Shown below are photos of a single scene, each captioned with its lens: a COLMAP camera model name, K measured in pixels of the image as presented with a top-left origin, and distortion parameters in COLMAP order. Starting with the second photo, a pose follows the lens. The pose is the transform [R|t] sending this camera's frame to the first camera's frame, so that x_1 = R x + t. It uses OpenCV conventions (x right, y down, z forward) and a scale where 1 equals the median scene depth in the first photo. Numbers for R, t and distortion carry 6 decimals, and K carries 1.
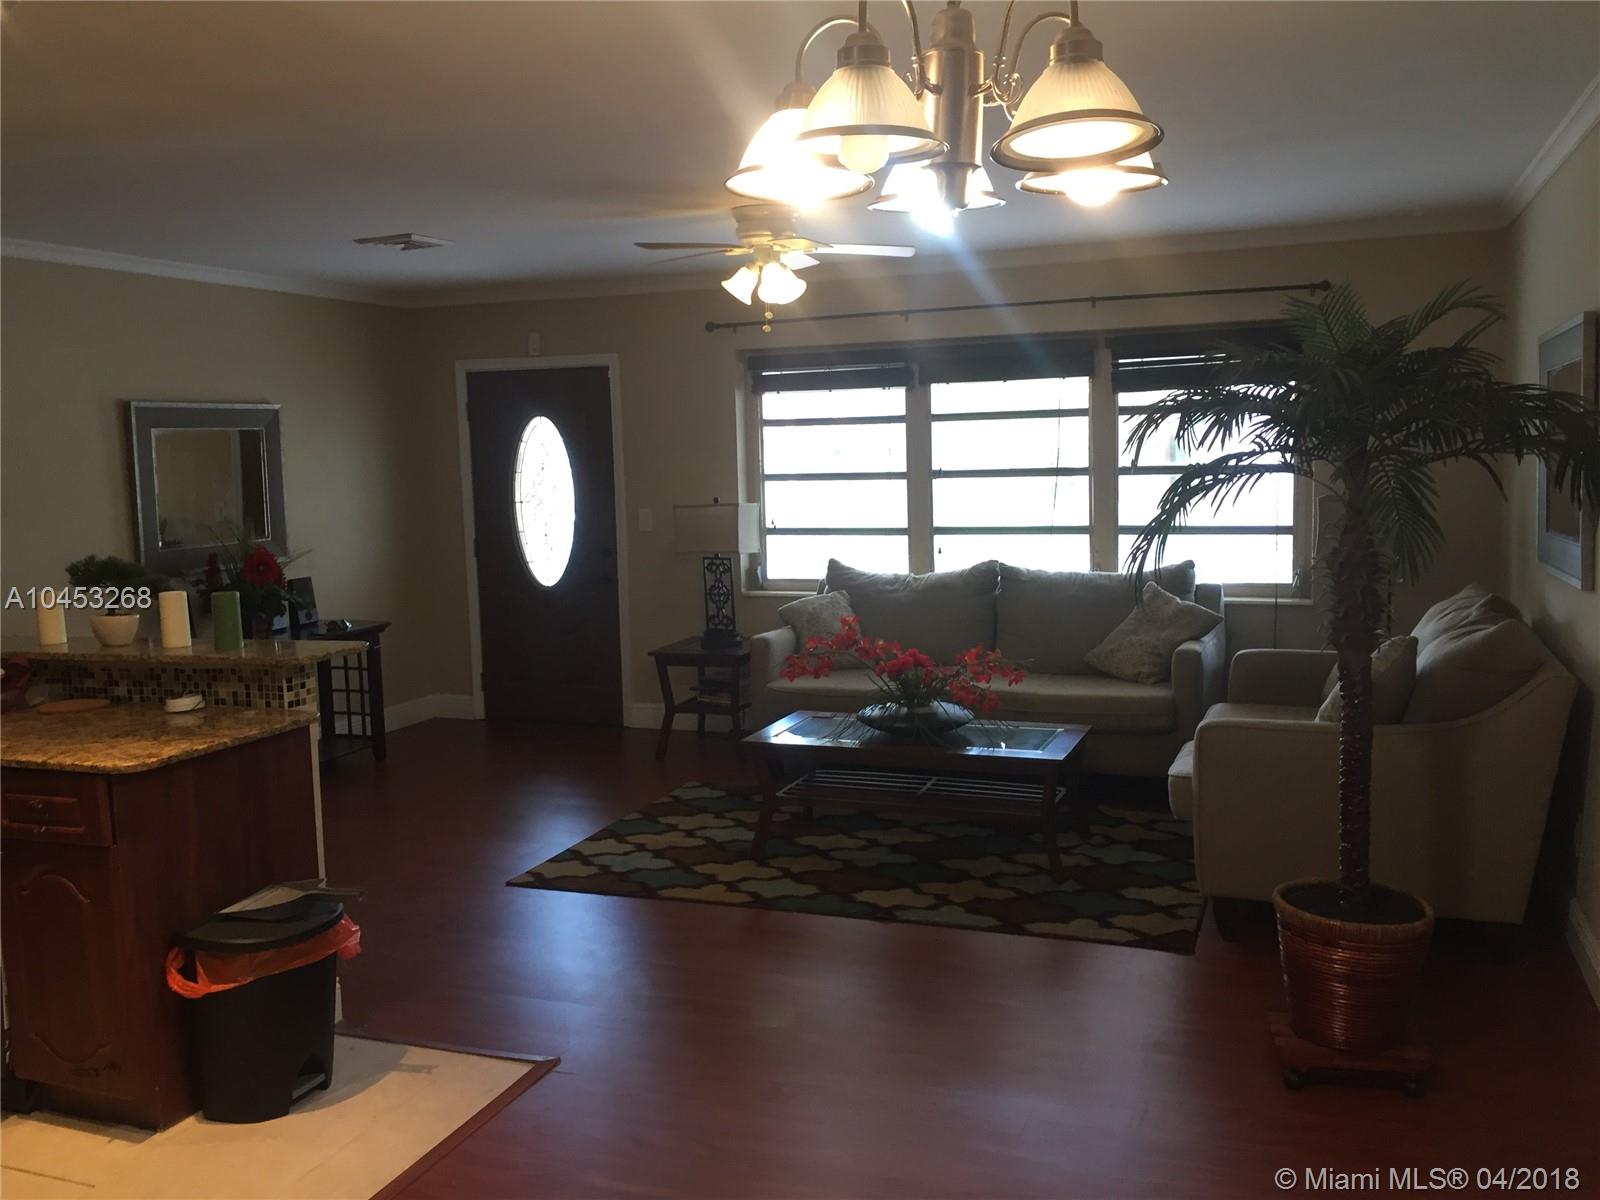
lens RADIAL K [[1377.7, 0, 798.2], [0, 1377.7, 588.2], [0, 0, 1]] dist [0.068704, -0.083525]
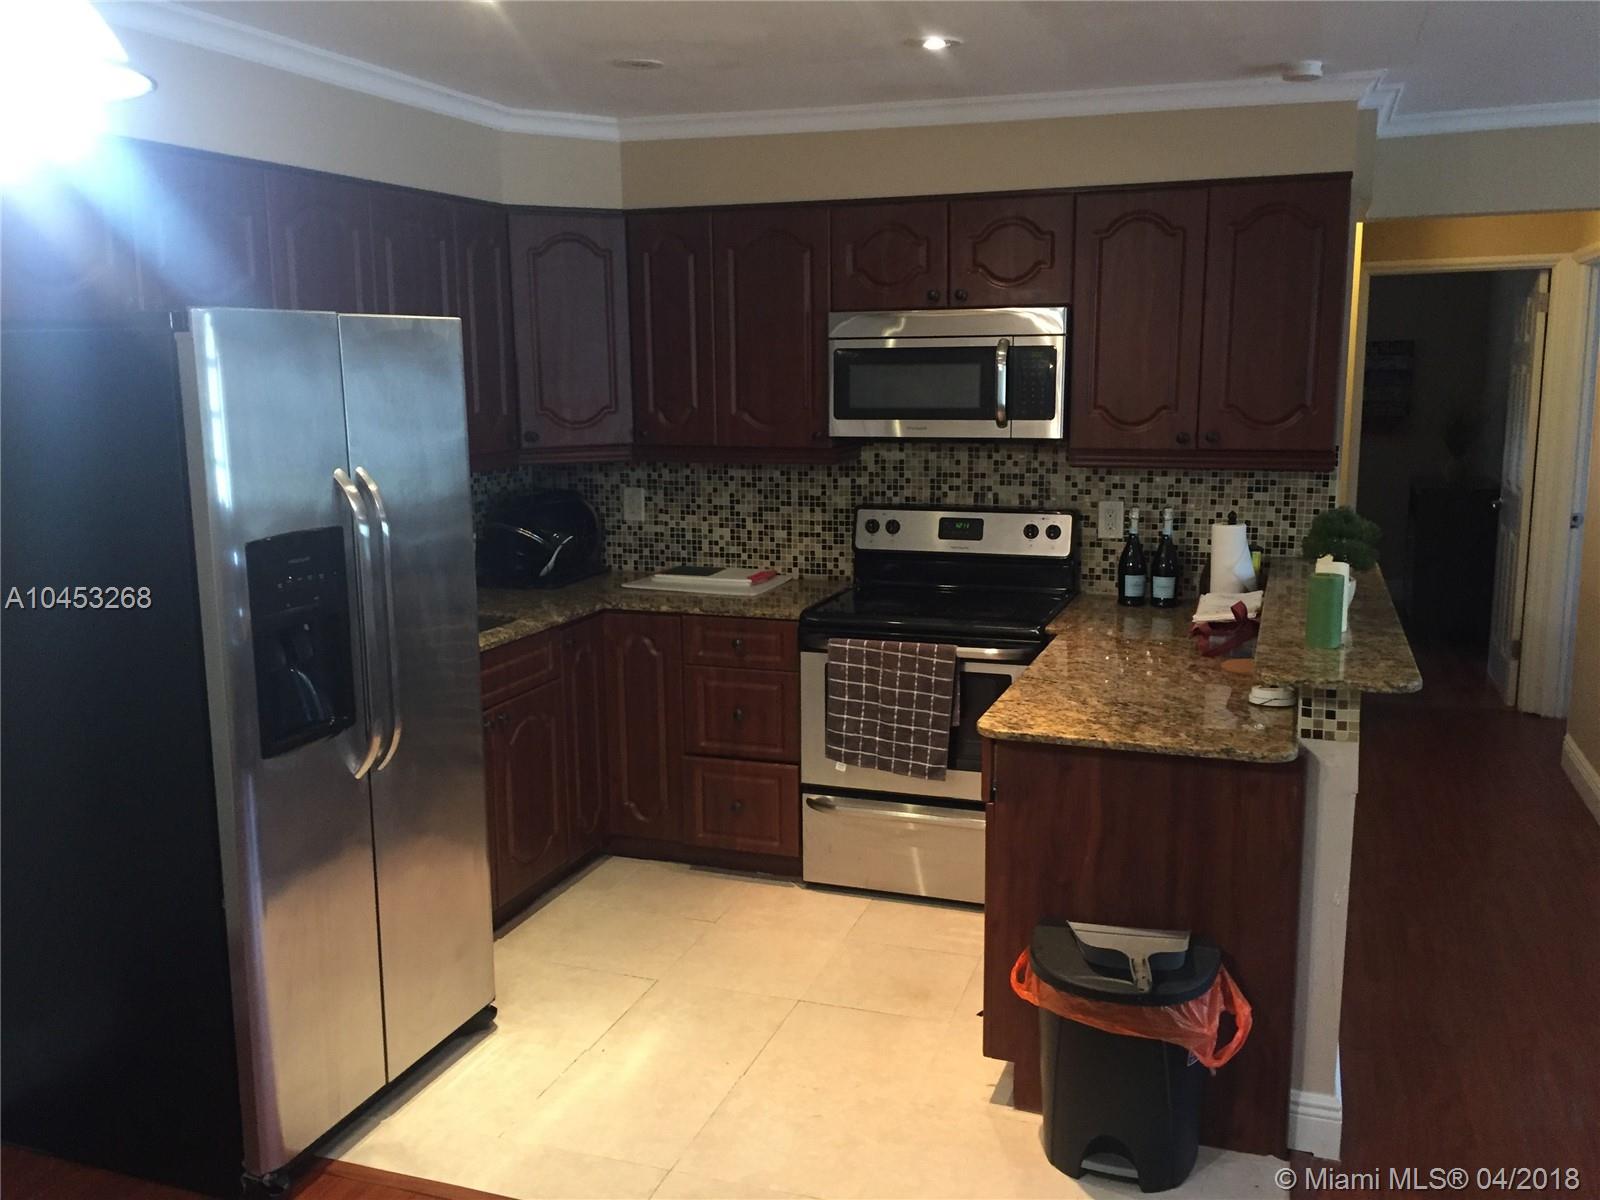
lens RADIAL K [[1377.7, 0, 801.1], [0, 1377.7, 595.6], [0, 0, 1]] dist [0.068704, -0.083525]
pose [[0.024824, 0.195769, -0.980336, 0.238430], [-0.094554, 0.976702, 0.192649, -0.073311], [0.995210, 0.087912, 0.042756, 0.453292]]
